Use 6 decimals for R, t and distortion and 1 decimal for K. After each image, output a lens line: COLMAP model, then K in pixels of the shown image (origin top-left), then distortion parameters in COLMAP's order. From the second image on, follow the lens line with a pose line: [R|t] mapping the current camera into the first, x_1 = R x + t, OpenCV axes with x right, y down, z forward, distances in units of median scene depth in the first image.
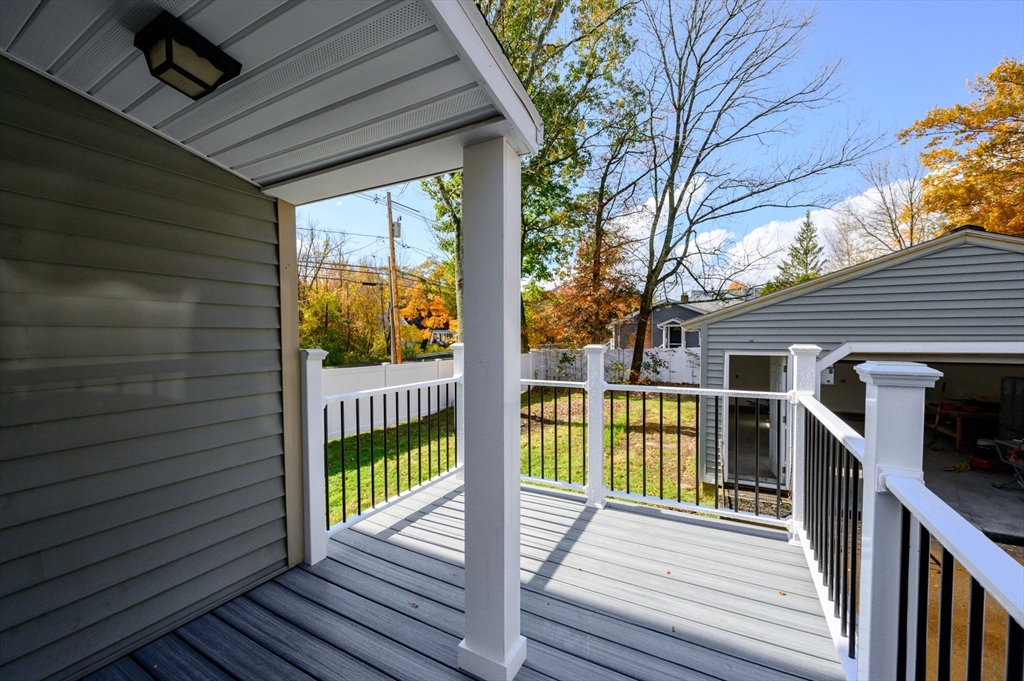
lens RADIAL K [[401.2, 0, 518.1], [0, 401.2, 346.1], [0, 0, 1]] dist [0.001809, -0.000356]
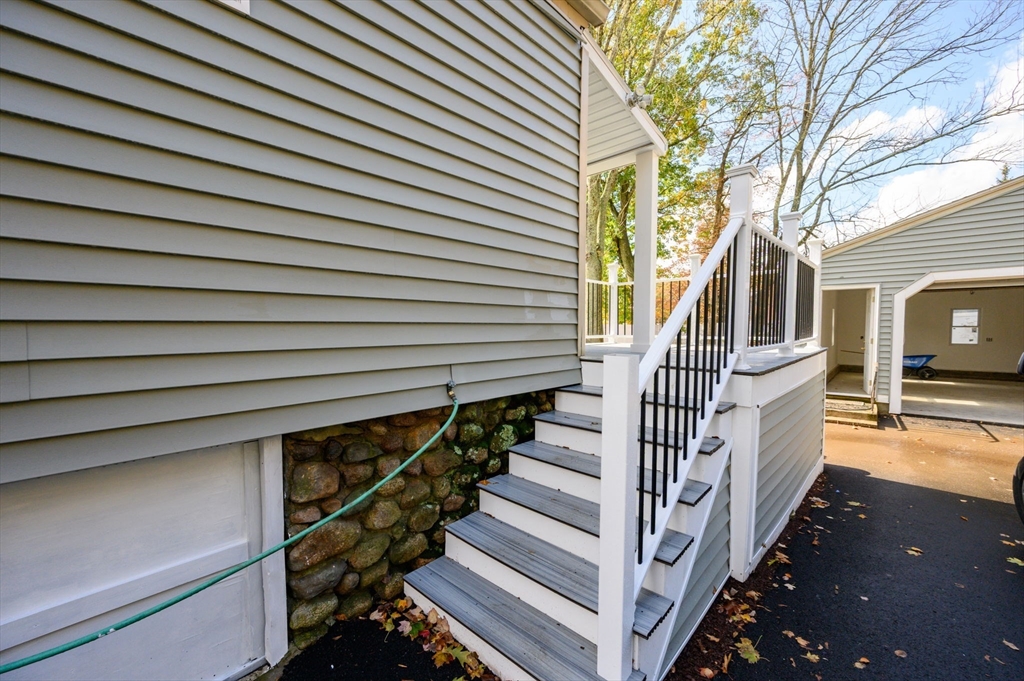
lens RADIAL K [[401.2, 0, 516.0], [0, 401.2, 345.1], [0, 0, 1]] dist [0.001809, -0.000356]
pose [[0.961851, 0.018640, -0.272938, -0.011225], [-0.013680, 0.999705, 0.020064, 0.054215], [0.273232, -0.015564, 0.961822, -0.134919]]
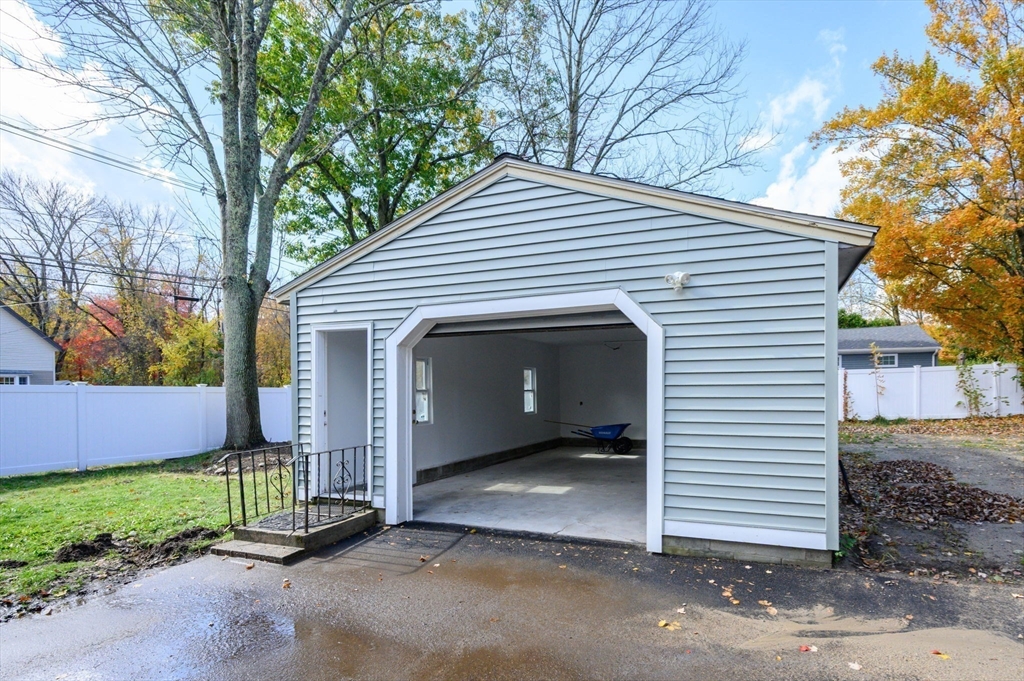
lens RADIAL K [[483.9, 0, 597.6], [0, 483.9, 396.5], [0, 0, 1]] dist [0.010691, -0.000012]
pose [[0.993287, 0.001327, 0.115671, 0.286617], [0.001278, 0.999747, -0.022444, 0.051344], [-0.115672, 0.022441, 0.993034, 0.003059]]
